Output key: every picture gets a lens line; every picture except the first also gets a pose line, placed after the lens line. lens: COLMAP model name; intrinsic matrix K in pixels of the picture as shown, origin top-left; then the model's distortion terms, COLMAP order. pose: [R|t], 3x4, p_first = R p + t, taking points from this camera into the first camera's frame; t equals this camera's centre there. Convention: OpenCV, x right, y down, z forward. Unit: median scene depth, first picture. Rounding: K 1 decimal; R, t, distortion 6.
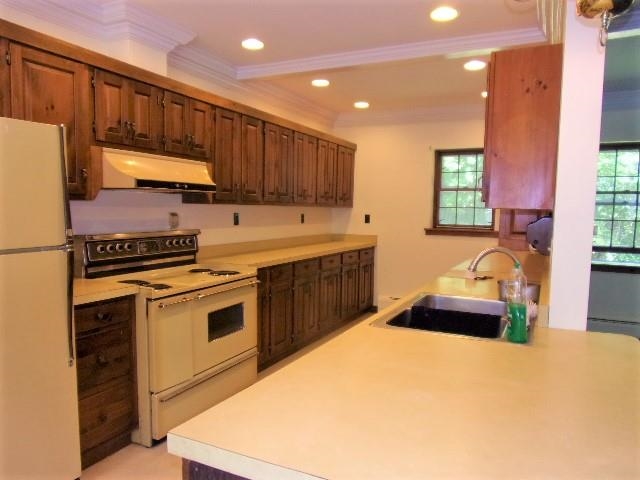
lens RADIAL K [[468.4, 0, 319.6], [0, 468.4, 251.2], [0, 0, 1]] dist [-0.019995, -0.003282]
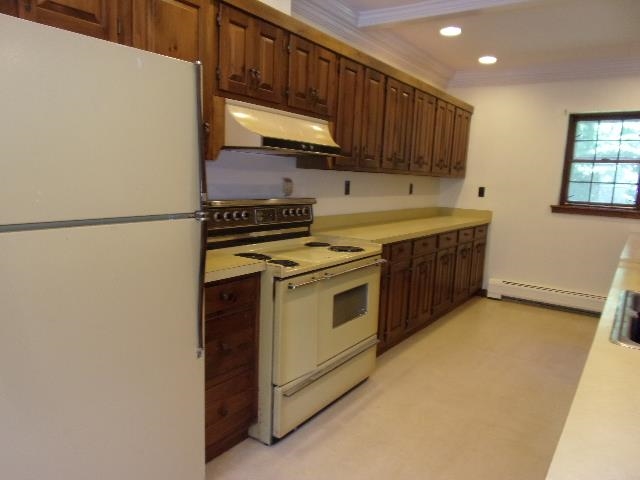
lens RADIAL K [[468.4, 0, 319.6], [0, 468.4, 251.2], [0, 0, 1]] dist [-0.019995, -0.003282]
pose [[0.988602, 0.048940, -0.142378, -0.128725], [-0.039949, 0.997063, 0.065343, -0.004533], [0.145158, -0.058910, 0.987653, 0.129341]]
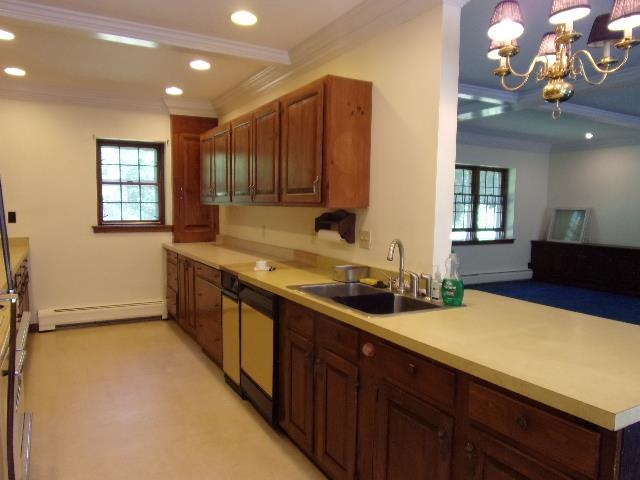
lens RADIAL K [[468.4, 0, 319.6], [0, 468.4, 251.2], [0, 0, 1]] dist [-0.019995, -0.003282]
pose [[0.564178, -0.087574, 0.820996, -0.463184], [0.074200, 0.995713, 0.055221, -0.030800], [-0.822312, 0.029764, 0.568258, 0.240090]]
